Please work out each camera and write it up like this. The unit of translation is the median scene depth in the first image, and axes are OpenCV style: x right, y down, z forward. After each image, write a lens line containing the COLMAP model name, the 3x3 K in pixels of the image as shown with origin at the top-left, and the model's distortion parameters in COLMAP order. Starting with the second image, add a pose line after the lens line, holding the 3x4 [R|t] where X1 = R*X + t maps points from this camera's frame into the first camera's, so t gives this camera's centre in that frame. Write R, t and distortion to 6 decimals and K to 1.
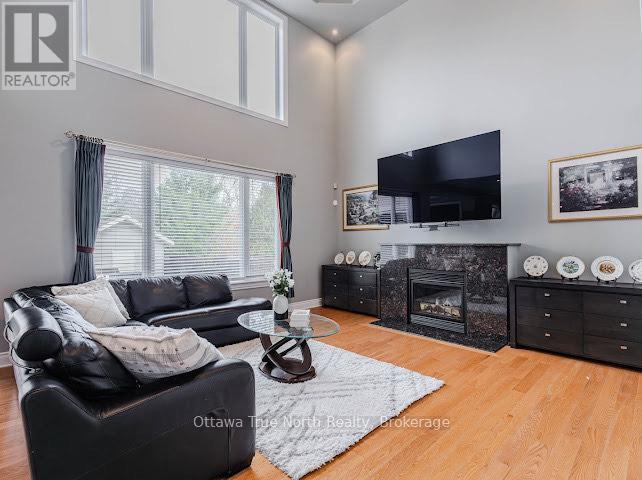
lens RADIAL K [[322.8, 0, 321.0], [0, 322.8, 240.0], [0, 0, 1]] dist [-0.001436, -0.000267]
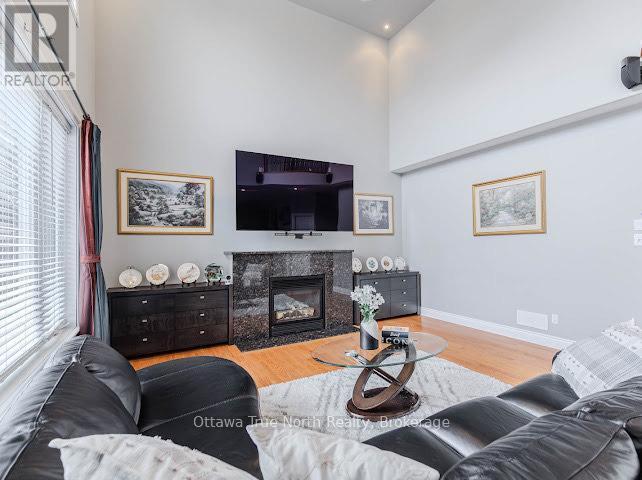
lens RADIAL K [[327.6, 0, 347.1], [0, 327.6, 240.5], [0, 0, 1]] dist [-0.001410, -0.000157]
pose [[0.223723, 0.012828, 0.974568, -0.497798], [0.002321, 0.999904, -0.013694, -0.006289], [-0.974650, 0.005325, 0.223672, 0.464716]]
